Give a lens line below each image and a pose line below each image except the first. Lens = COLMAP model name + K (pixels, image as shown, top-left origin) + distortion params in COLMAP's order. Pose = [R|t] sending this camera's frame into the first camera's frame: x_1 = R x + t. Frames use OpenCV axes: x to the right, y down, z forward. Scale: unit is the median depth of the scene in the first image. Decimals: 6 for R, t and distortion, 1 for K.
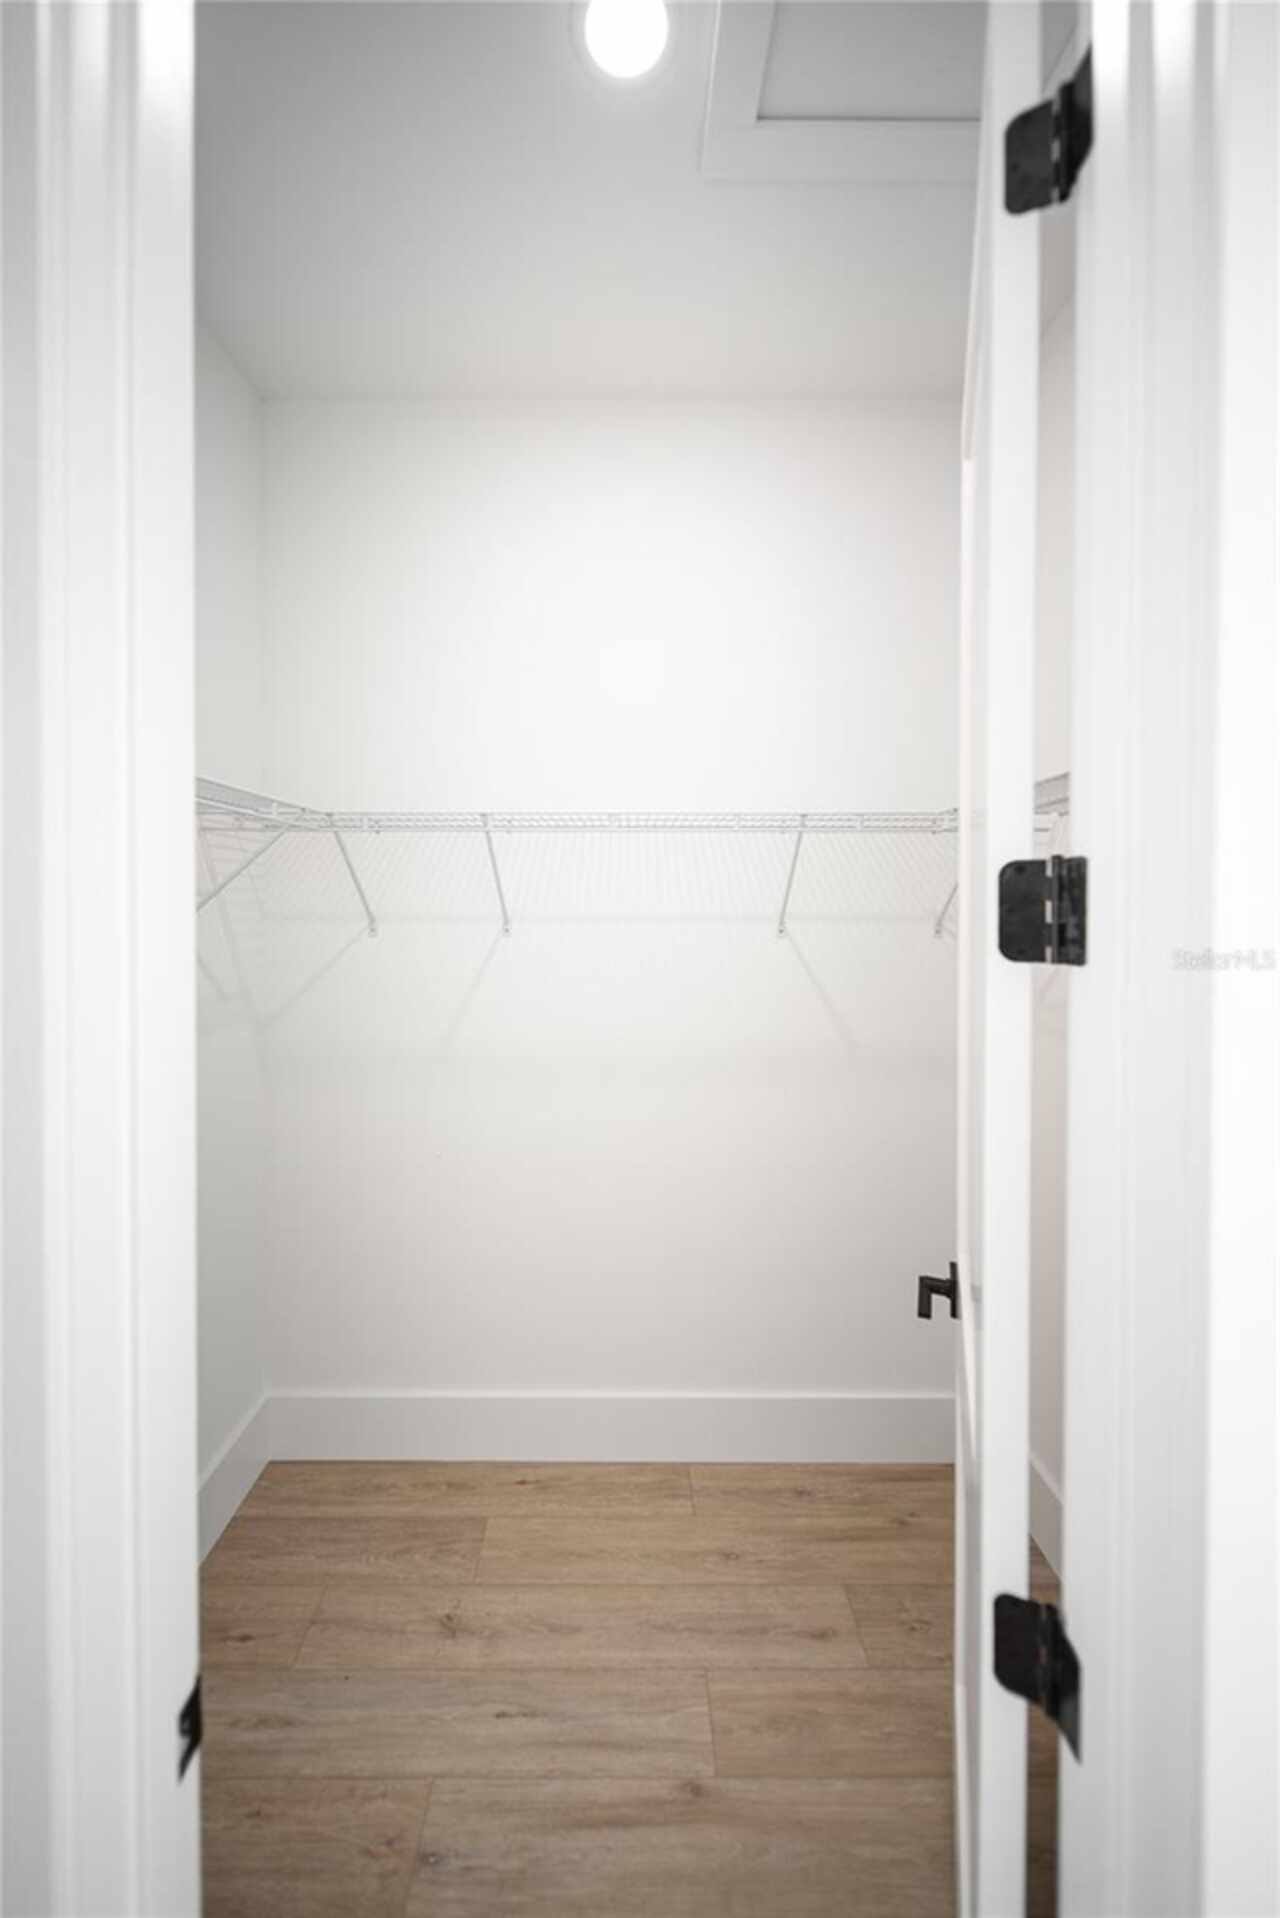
lens RADIAL K [[677.9, 0, 646.9], [0, 677.9, 948.2], [0, 0, 1]] dist [0.000047, -0.000298]
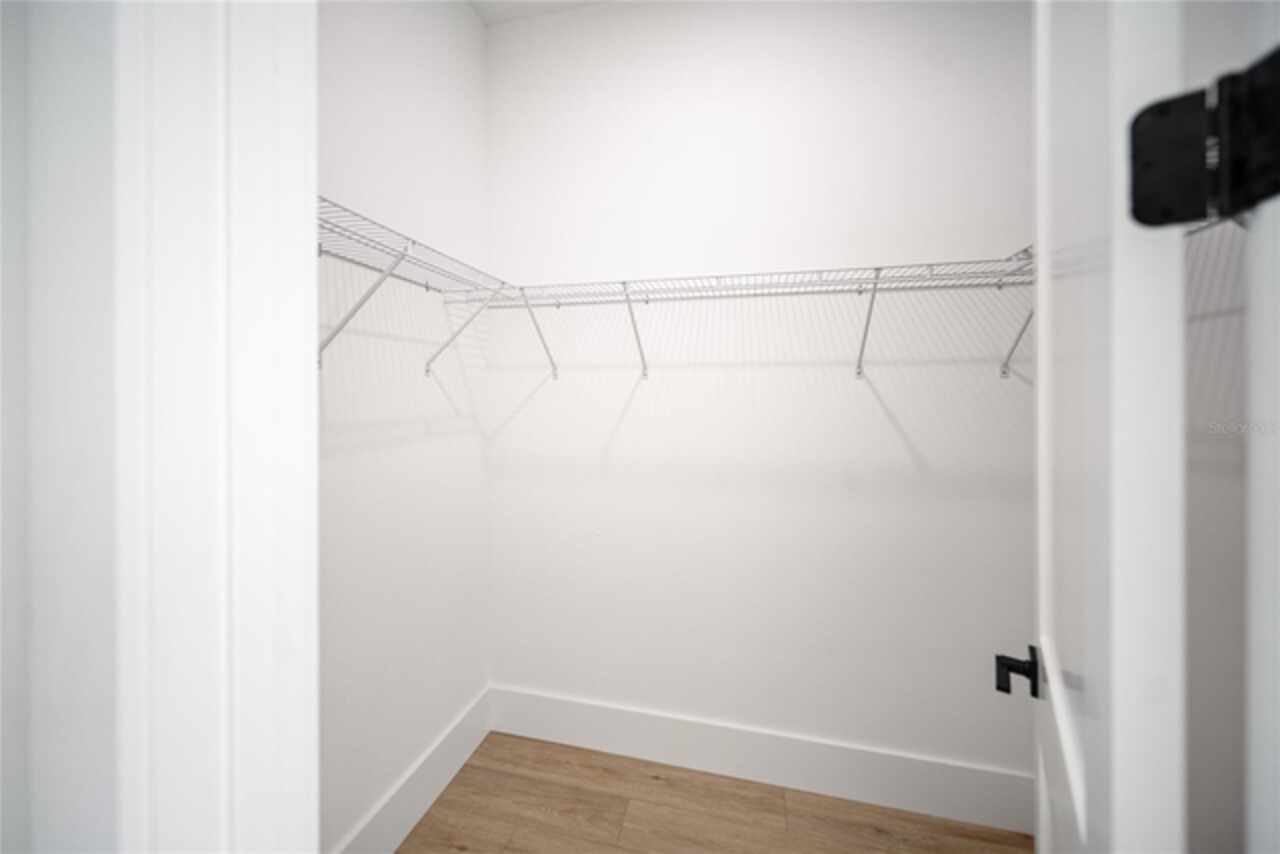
lens RADIAL K [[455.5, 0, 644.5], [0, 455.5, 416.3], [0, 0, 1]] dist [0.002956, -0.000009]
pose [[0.968736, -0.005052, -0.248042, 0.026877], [0.001290, 0.999882, -0.015327, 0.082666], [0.248090, 0.014528, 0.968628, 0.103686]]
